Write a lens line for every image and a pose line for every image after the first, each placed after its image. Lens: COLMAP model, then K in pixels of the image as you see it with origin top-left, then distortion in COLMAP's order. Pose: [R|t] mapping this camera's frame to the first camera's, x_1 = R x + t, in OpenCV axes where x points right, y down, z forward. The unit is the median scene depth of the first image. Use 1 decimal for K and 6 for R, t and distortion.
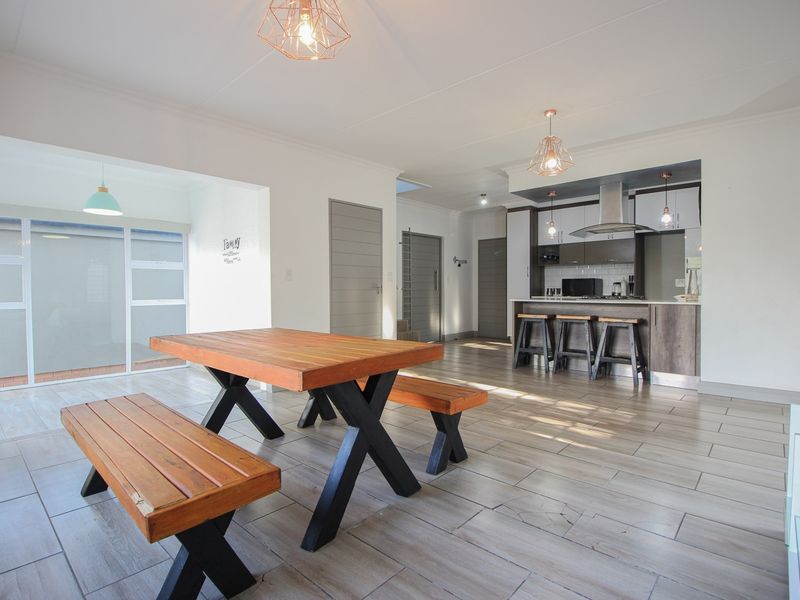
lens RADIAL K [[415.4, 0, 397.4], [0, 415.4, 295.8], [0, 0, 1]] dist [-0.005147, -0.001404]
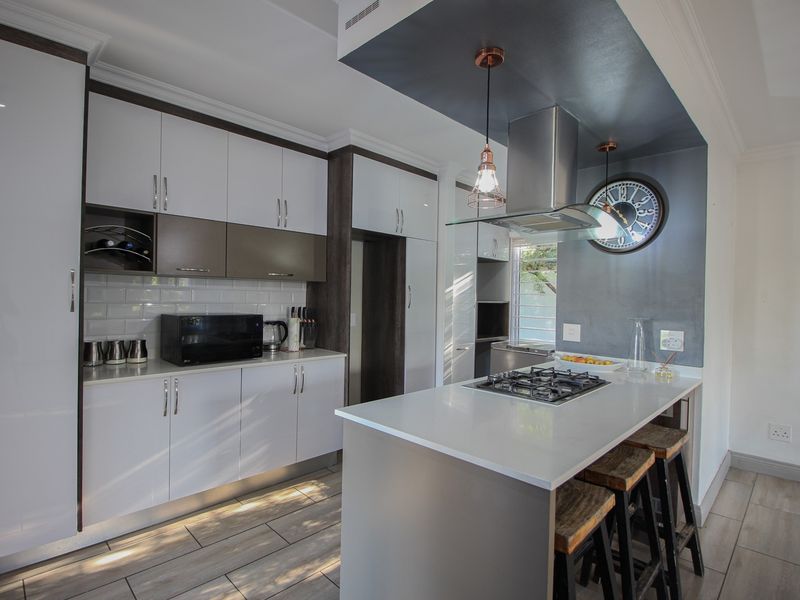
lens RADIAL K [[415.4, 0, 397.4], [0, 415.4, 295.8], [0, 0, 1]] dist [-0.005147, -0.001404]
pose [[0.040337, 0.008351, 0.999151, 0.059858], [-0.002405, 0.999963, -0.008261, -0.057393], [-0.999183, -0.002069, 0.040355, 0.842969]]
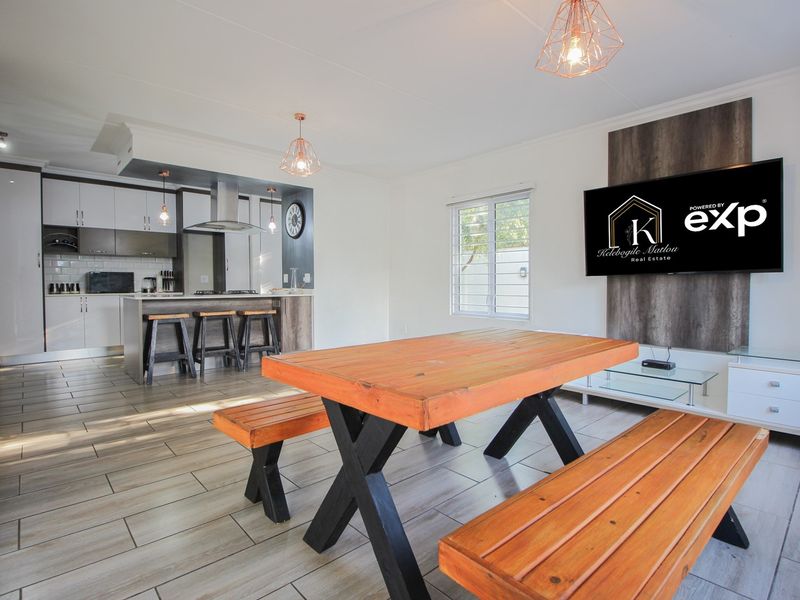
lens RADIAL K [[410.9, 0, 400.0], [0, 410.9, 300.0], [0, 0, 1]] dist [-0.024934, -0.001490]
pose [[0.079250, -0.033474, 0.996293, -0.349382], [0.015431, 0.999357, 0.032349, -0.002189], [-0.996735, 0.012810, 0.079716, 0.359962]]
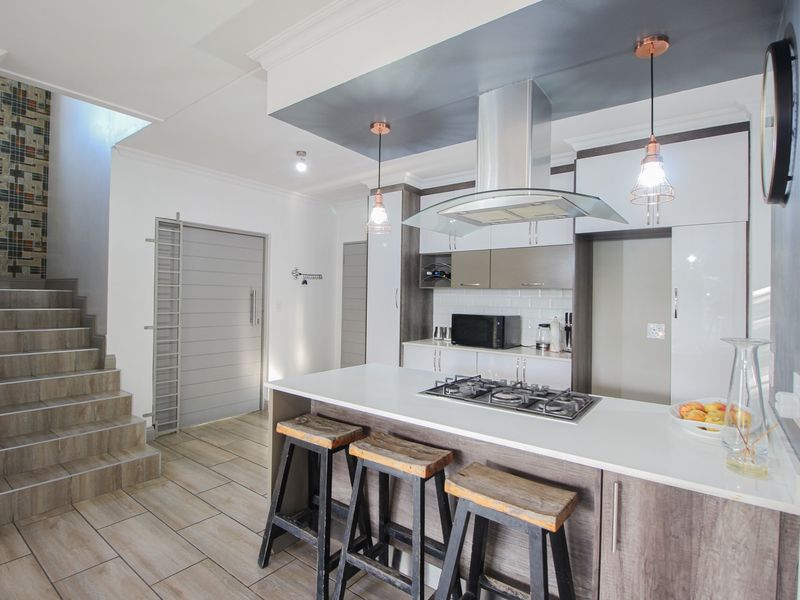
lens RADIAL K [[415.4, 0, 397.4], [0, 415.4, 295.8], [0, 0, 1]] dist [-0.005147, -0.001404]
pose [[0.995684, 0.022614, 0.090007, 0.283444], [-0.020879, 0.999579, -0.020169, -0.054309], [-0.090425, 0.018203, 0.995737, 0.465810]]
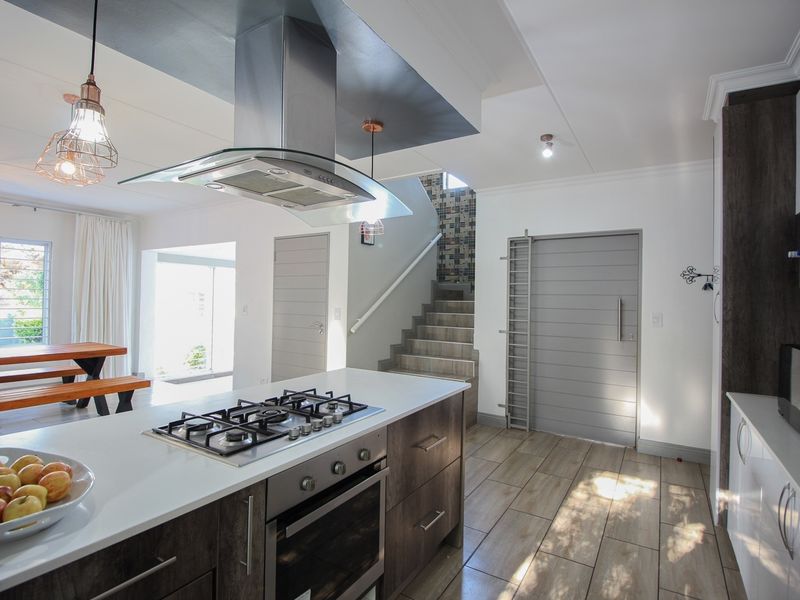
lens RADIAL K [[415.4, 0, 397.4], [0, 415.4, 295.8], [0, 0, 1]] dist [-0.005147, -0.001404]
pose [[0.175353, -0.003299, -0.984500, 0.619058], [-0.036469, 0.999286, -0.009844, -0.060207], [0.983830, 0.037630, 0.175107, 0.762691]]
